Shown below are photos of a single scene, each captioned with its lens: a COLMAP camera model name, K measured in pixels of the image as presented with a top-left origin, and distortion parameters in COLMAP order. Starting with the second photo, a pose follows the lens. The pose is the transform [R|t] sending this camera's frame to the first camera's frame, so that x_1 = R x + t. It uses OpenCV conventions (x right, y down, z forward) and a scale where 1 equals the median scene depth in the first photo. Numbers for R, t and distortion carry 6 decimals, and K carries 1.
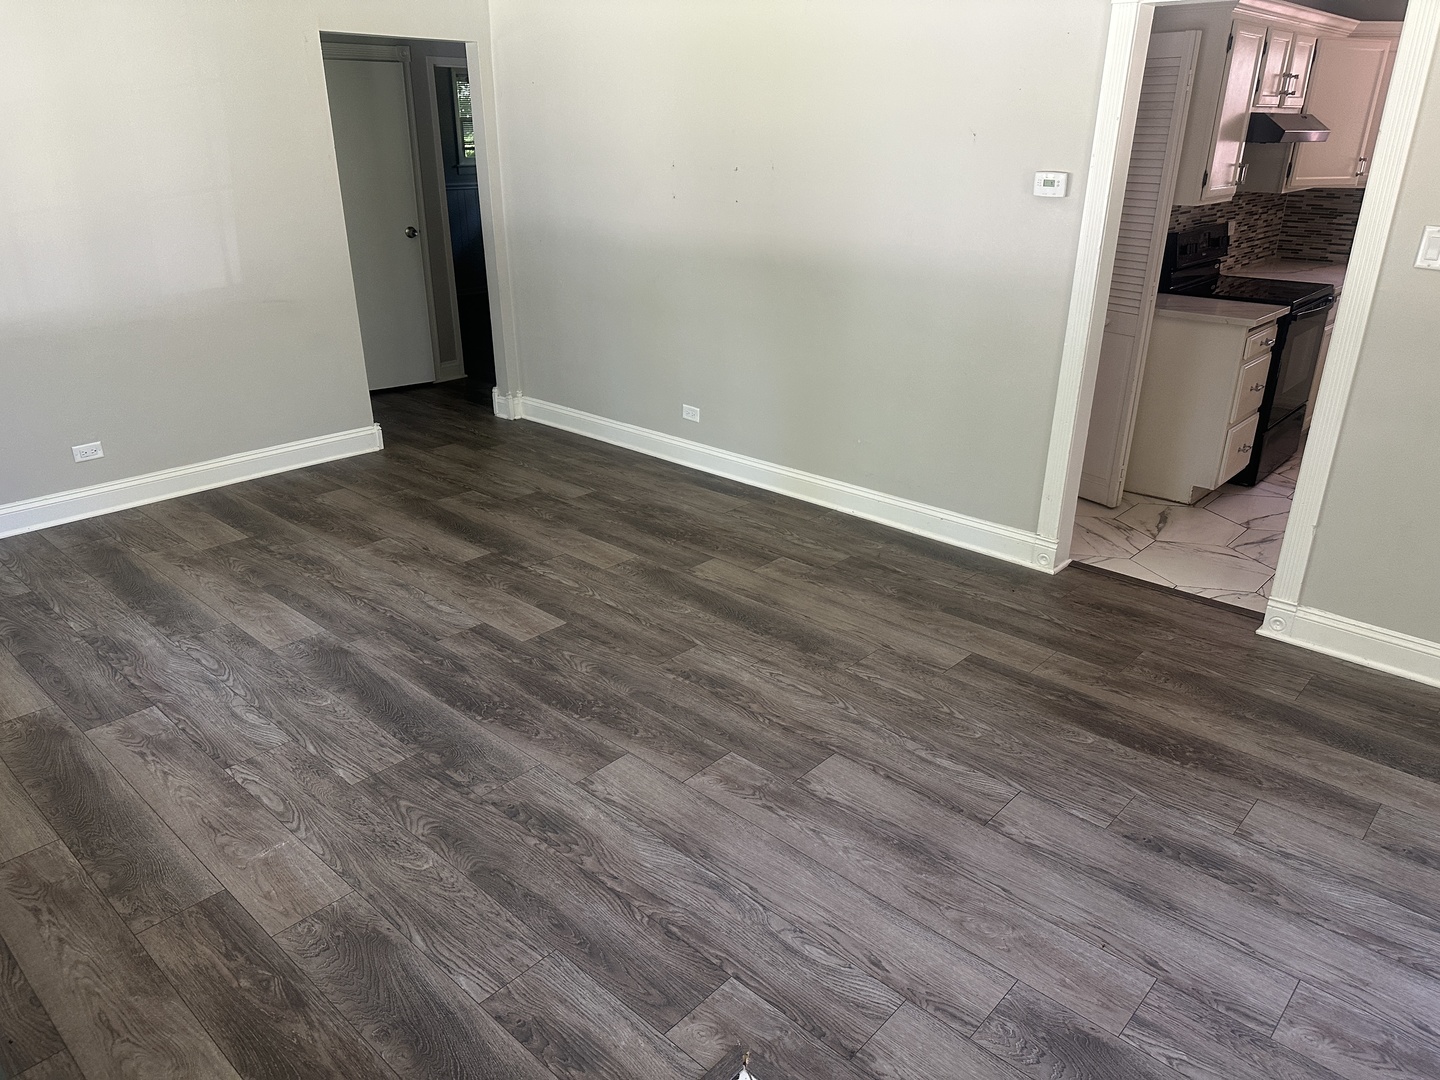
lens RADIAL K [[1010.9, 0, 722.0], [0, 1010.9, 542.8], [0, 0, 1]] dist [0.050866, -0.060116]
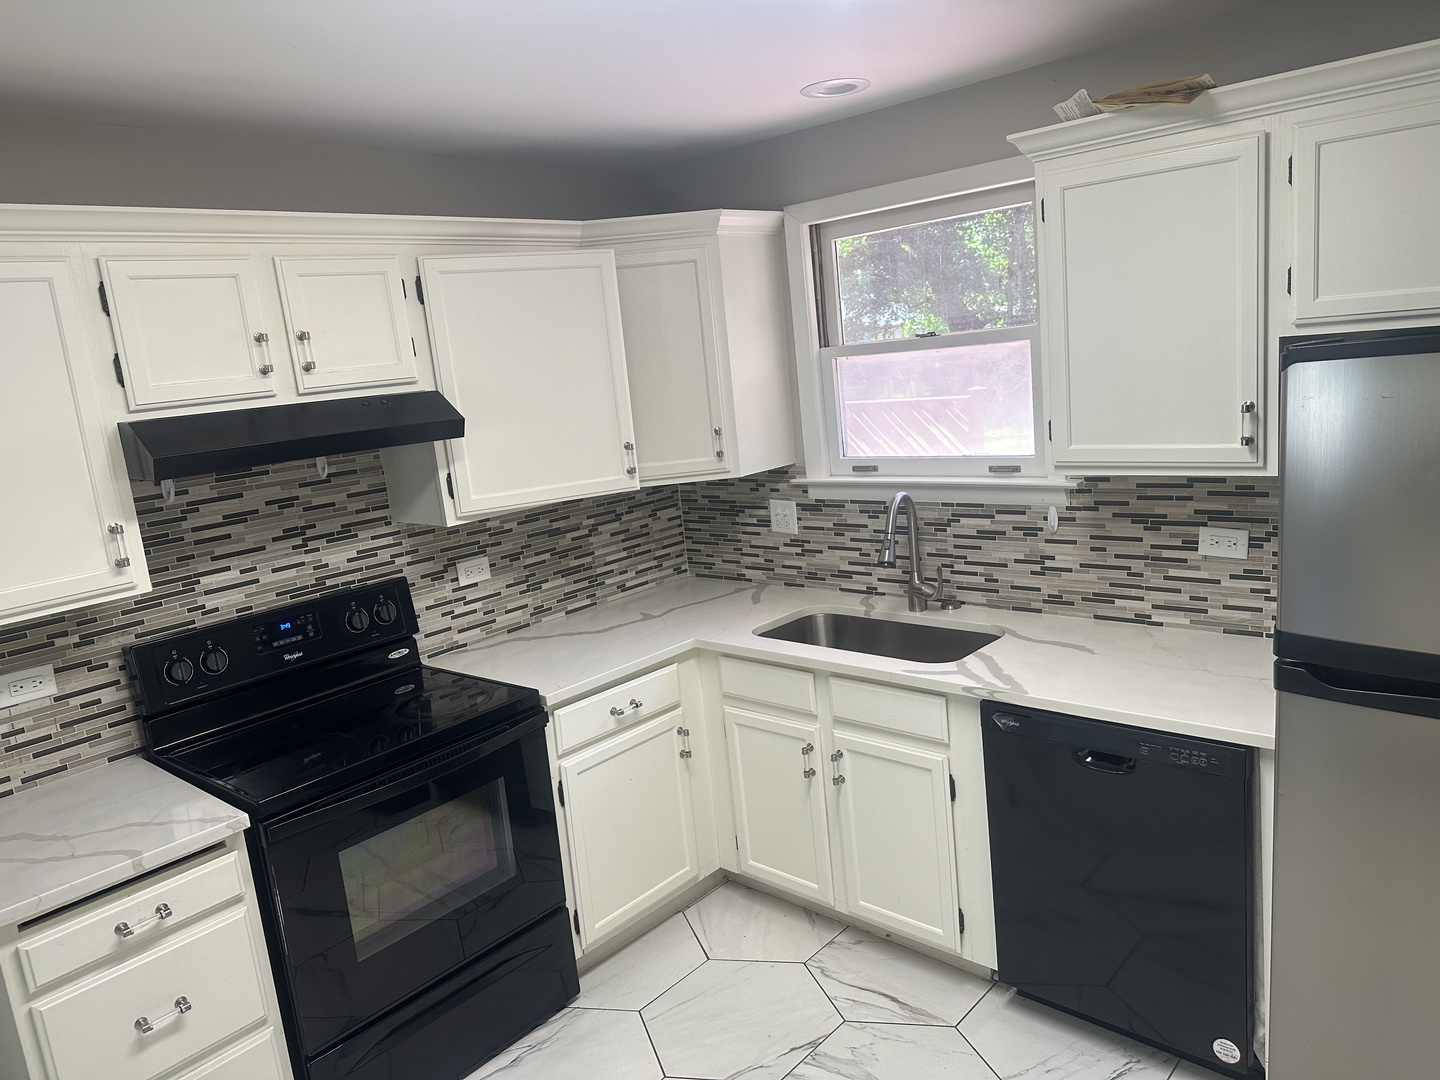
lens RADIAL K [[1010.9, 0, 762.2], [0, 1010.9, 527.6], [0, 0, 1]] dist [0.050866, -0.060116]
pose [[0.995168, -0.098003, 0.005932, 1.081459], [0.097001, 0.972051, -0.213793, -0.315442], [0.015187, 0.213335, 0.976861, 0.715173]]
